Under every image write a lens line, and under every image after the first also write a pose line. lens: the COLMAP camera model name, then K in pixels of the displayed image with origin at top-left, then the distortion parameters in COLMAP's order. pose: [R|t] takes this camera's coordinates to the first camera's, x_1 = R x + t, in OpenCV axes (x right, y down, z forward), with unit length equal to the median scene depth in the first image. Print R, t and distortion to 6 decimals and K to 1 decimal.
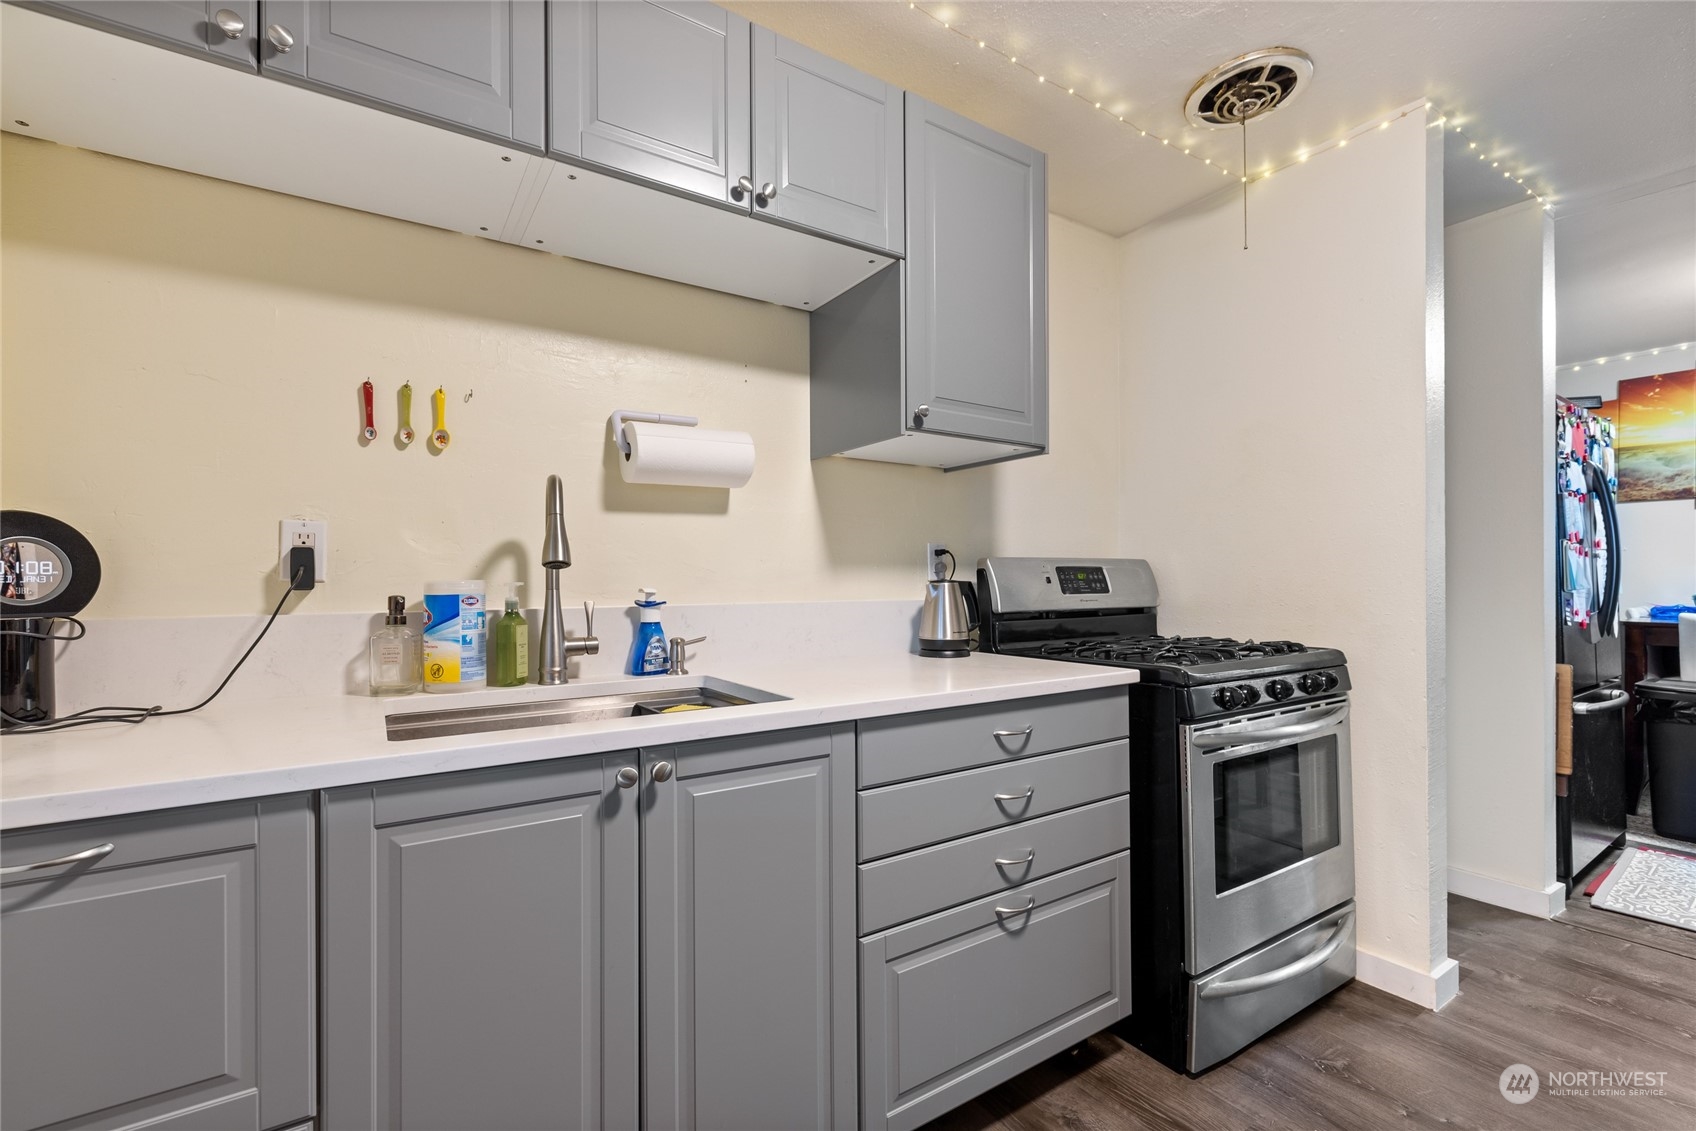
lens RADIAL K [[718.6, 0, 831.7], [0, 718.6, 574.8], [0, 0, 1]] dist [0.001809, 0.000526]
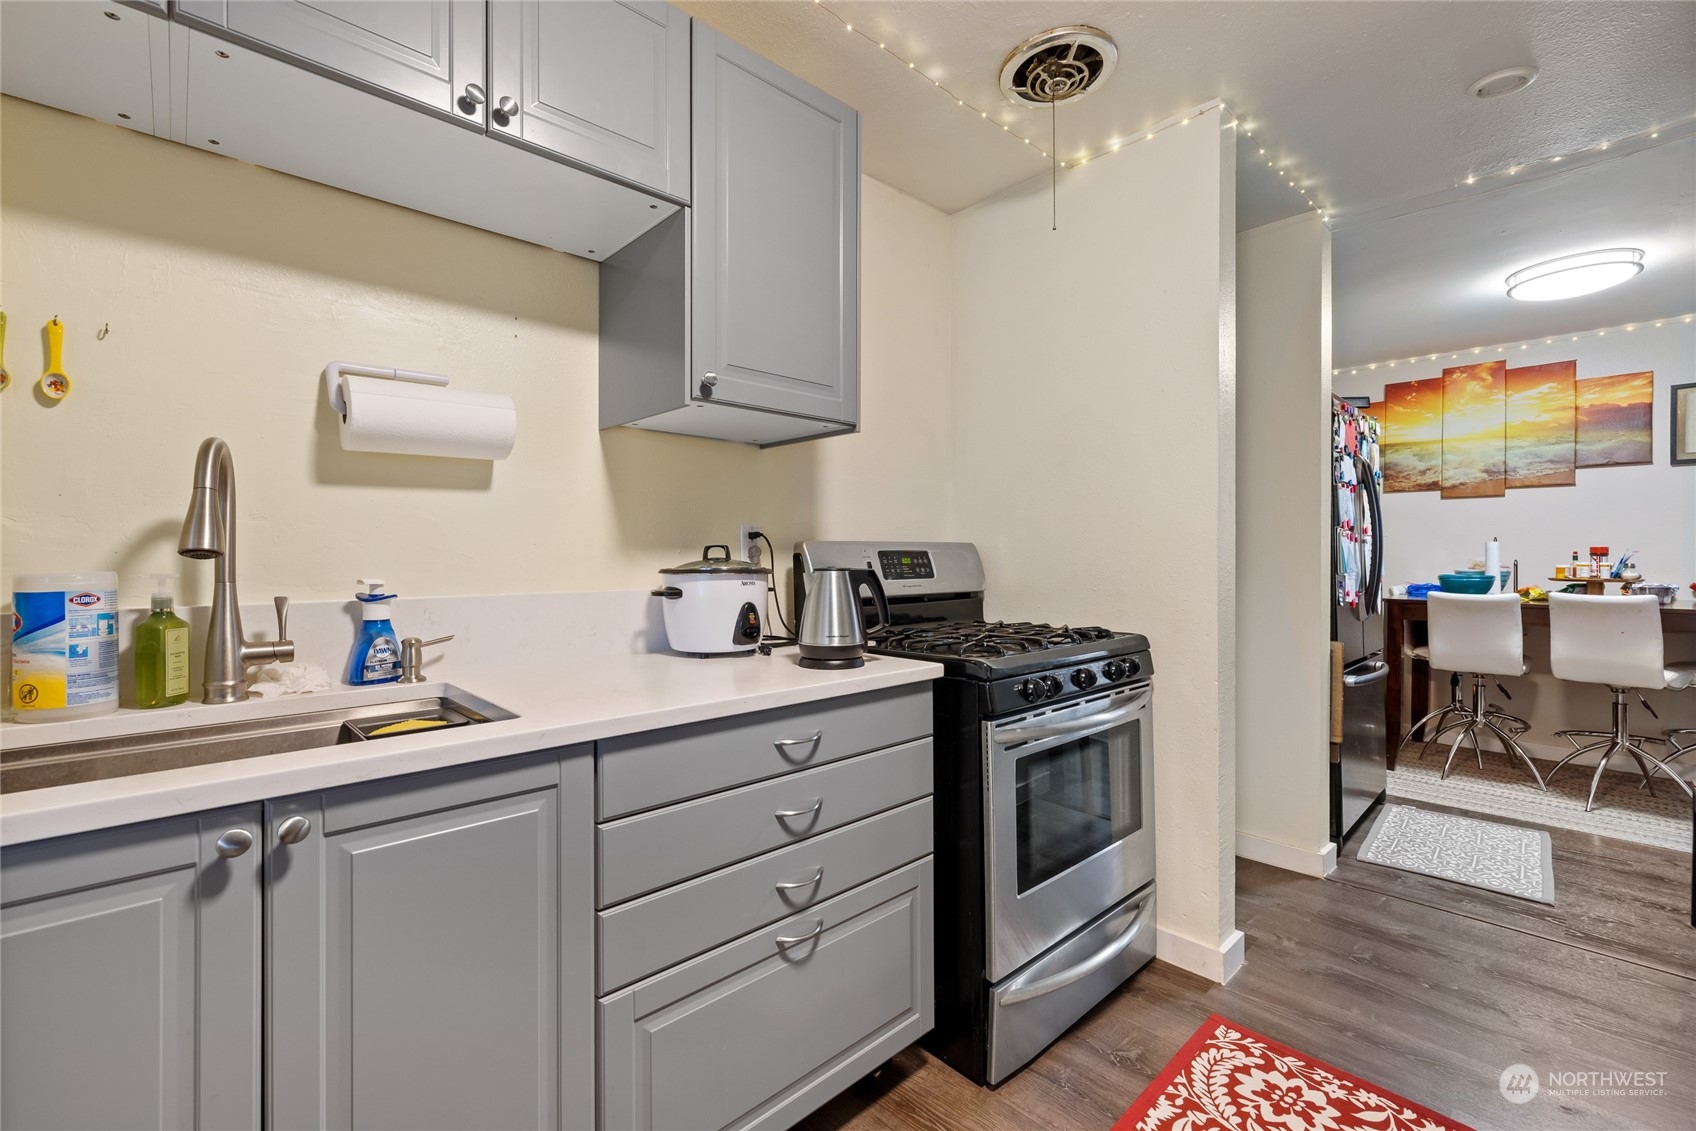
lens RADIAL K [[718.6, 0, 838.6], [0, 718.6, 550.9], [0, 0, 1]] dist [0.001809, 0.000526]
pose [[0.984569, 0.004252, 0.174945, 0.120322], [-0.004696, 0.999987, 0.002123, -0.016783], [-0.174934, -0.002912, 0.984576, 0.088817]]
